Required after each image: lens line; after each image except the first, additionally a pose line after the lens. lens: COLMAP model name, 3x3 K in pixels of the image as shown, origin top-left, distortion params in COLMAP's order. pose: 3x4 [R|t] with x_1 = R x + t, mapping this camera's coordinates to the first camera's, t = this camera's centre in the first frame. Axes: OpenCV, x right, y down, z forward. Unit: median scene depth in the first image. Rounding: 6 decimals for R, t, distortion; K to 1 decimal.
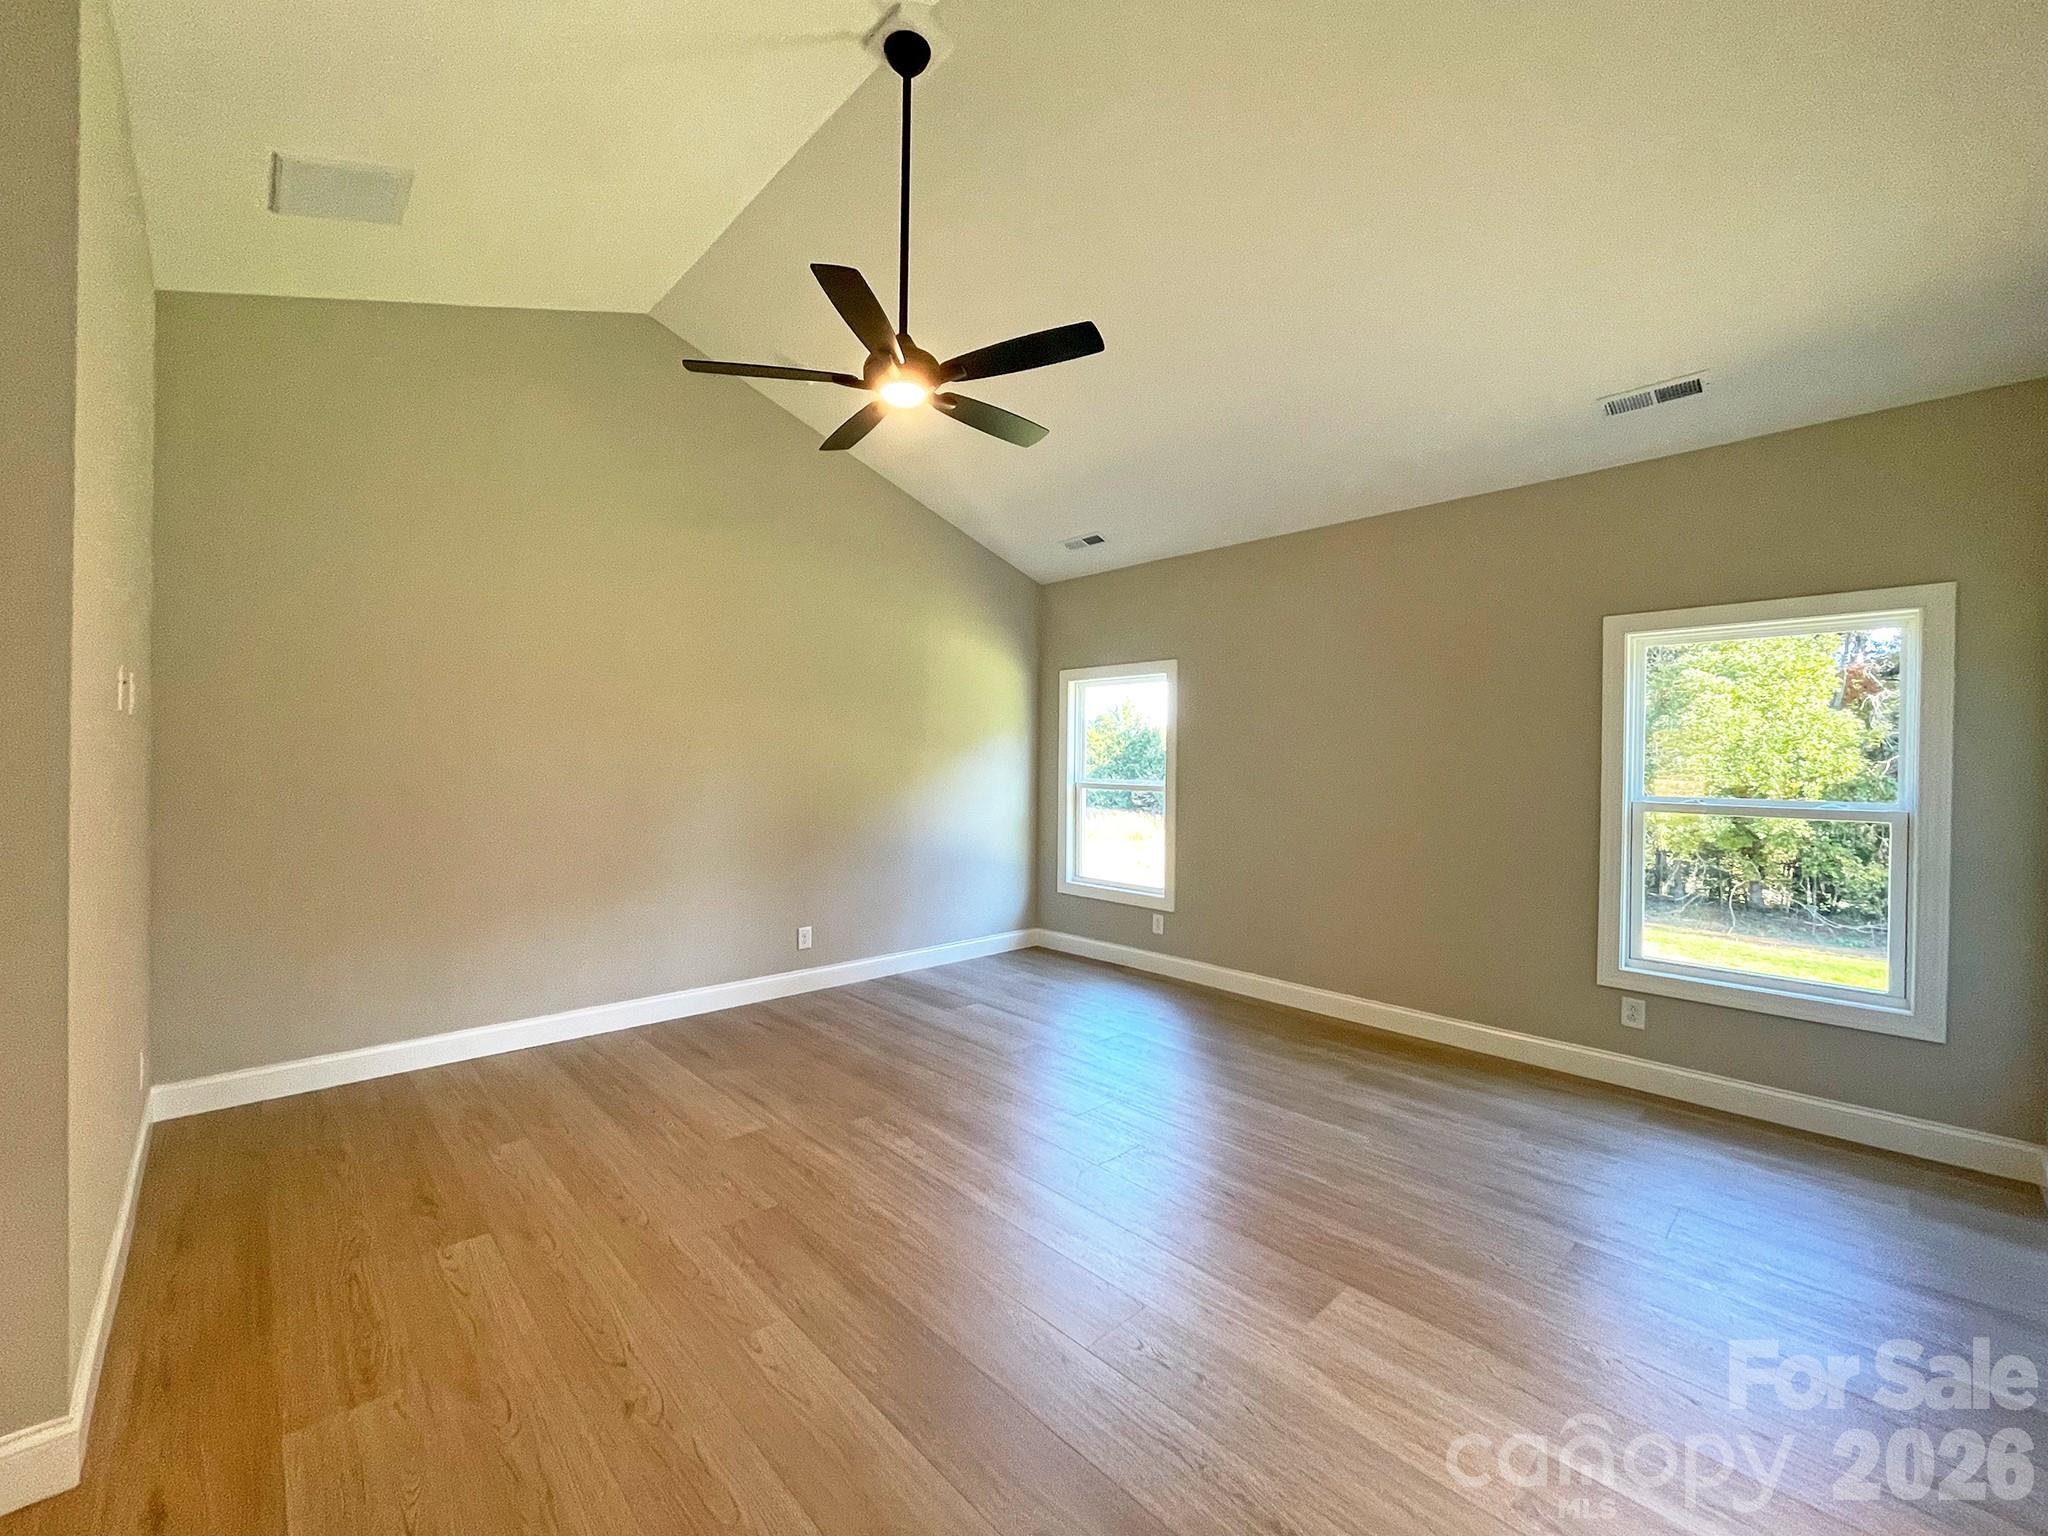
lens RADIAL K [[866.5, 0, 993.3], [0, 866.5, 764.8], [0, 0, 1]] dist [0.002398, 0.000300]
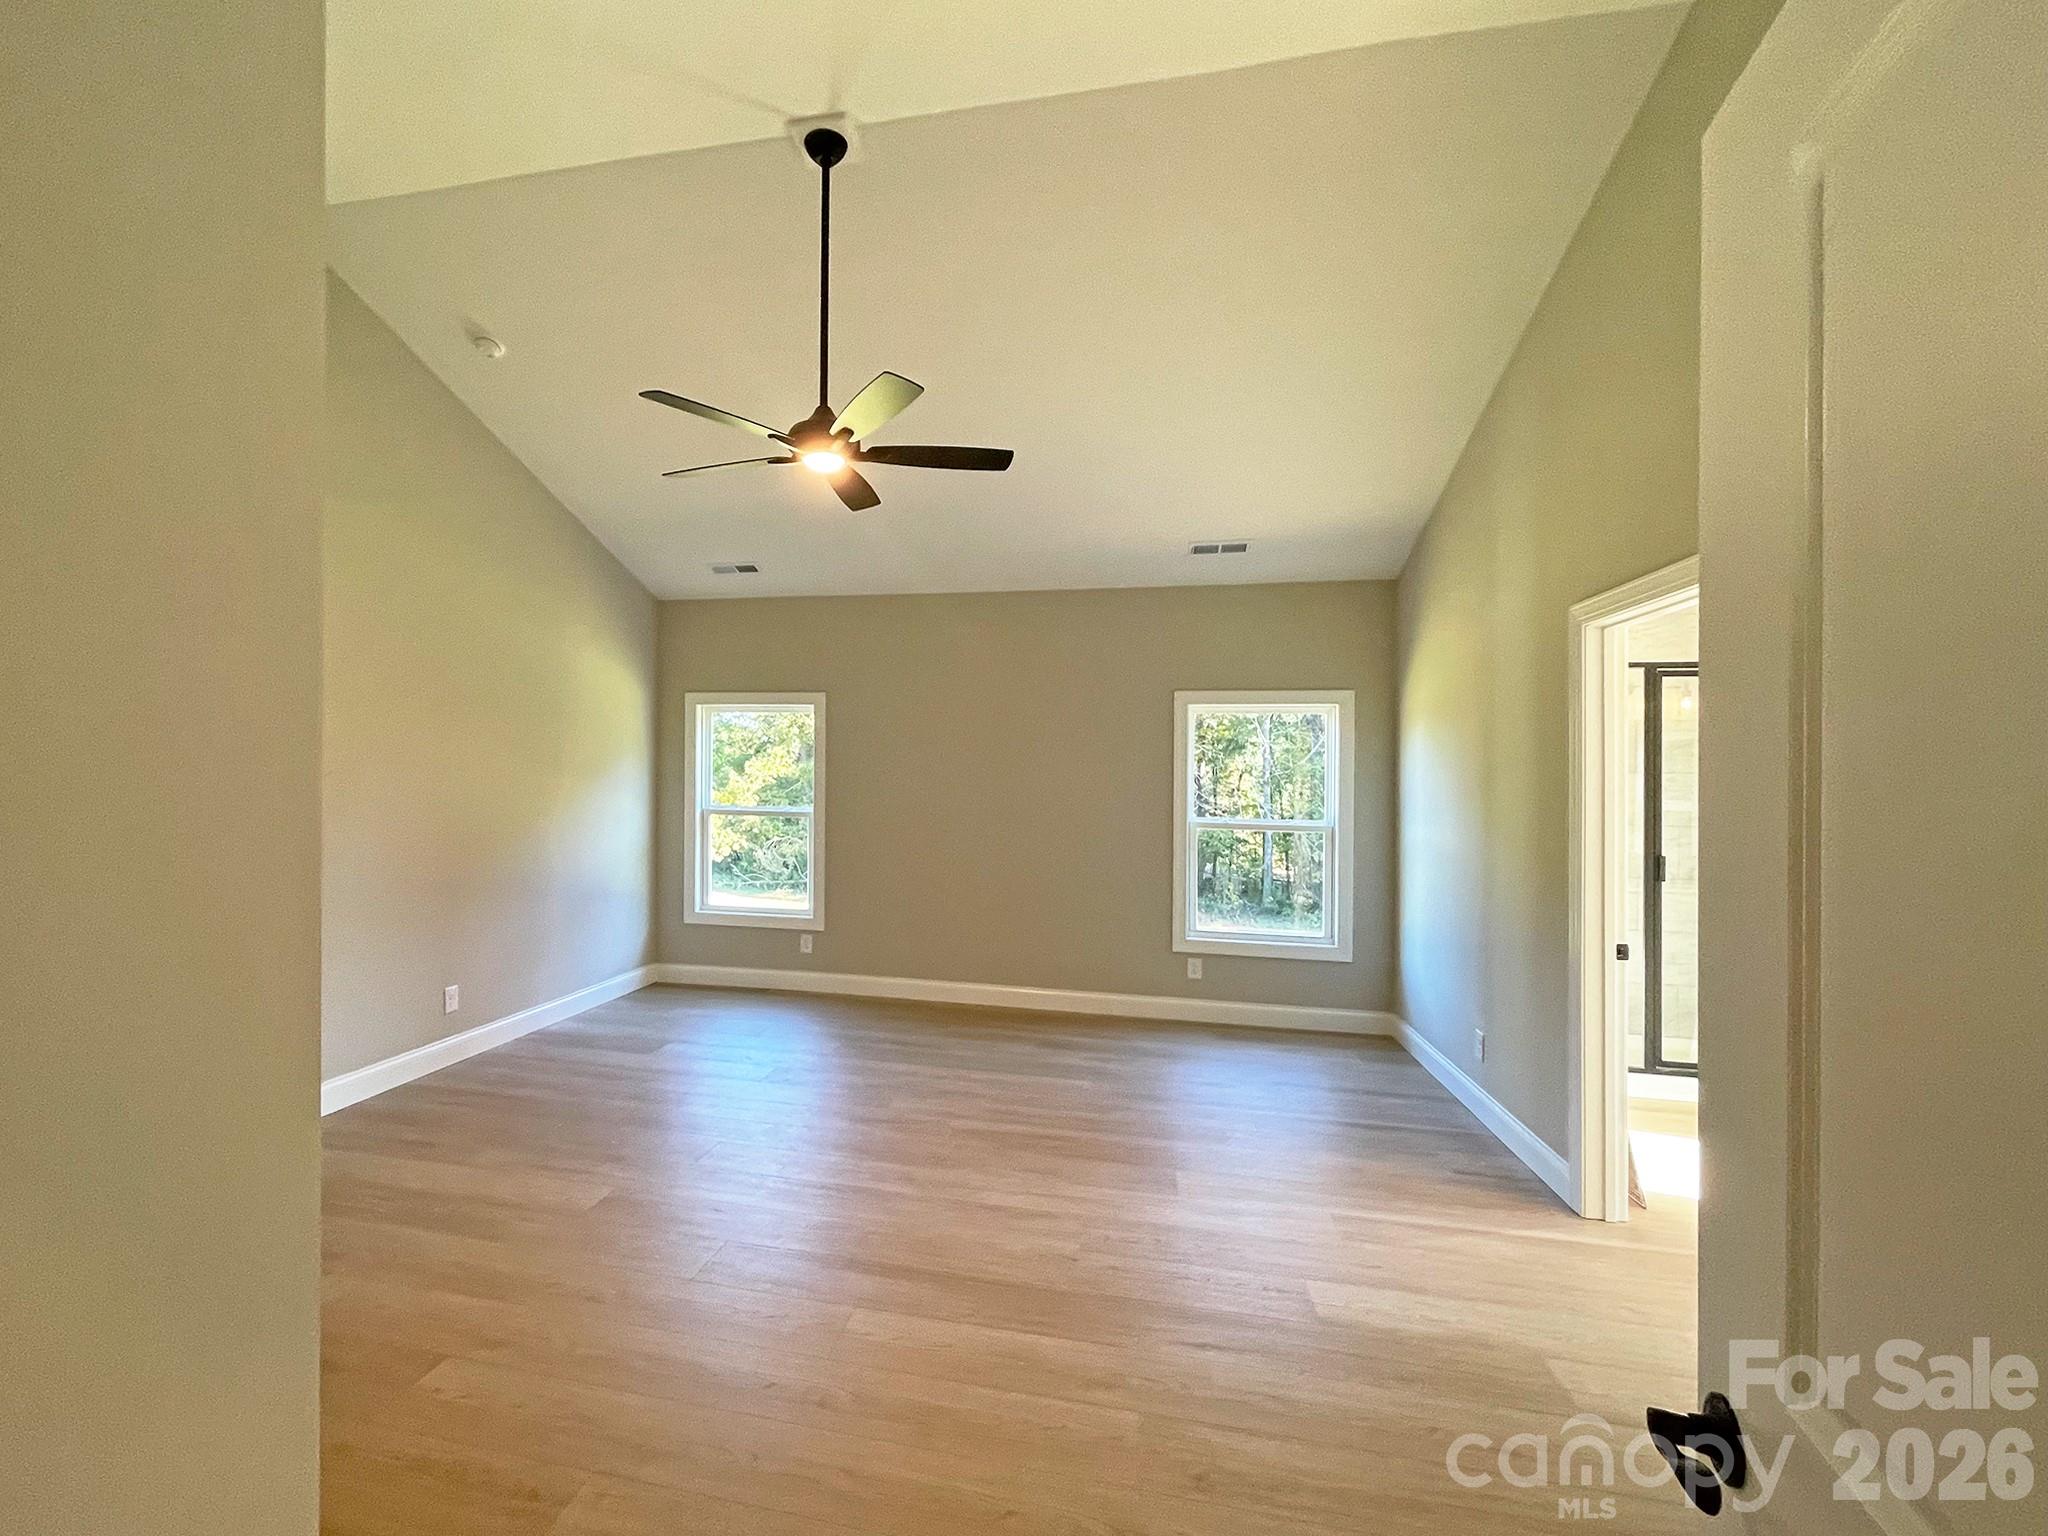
lens RADIAL K [[873.4, 0, 1018.2], [0, 873.4, 775.5], [0, 0, 1]] dist [0.001772, 0.000189]
pose [[0.818698, 0.012195, 0.574094, -0.217939], [-0.007006, 0.999912, -0.011249, -0.010104], [-0.574181, 0.005188, 0.818712, -0.011808]]
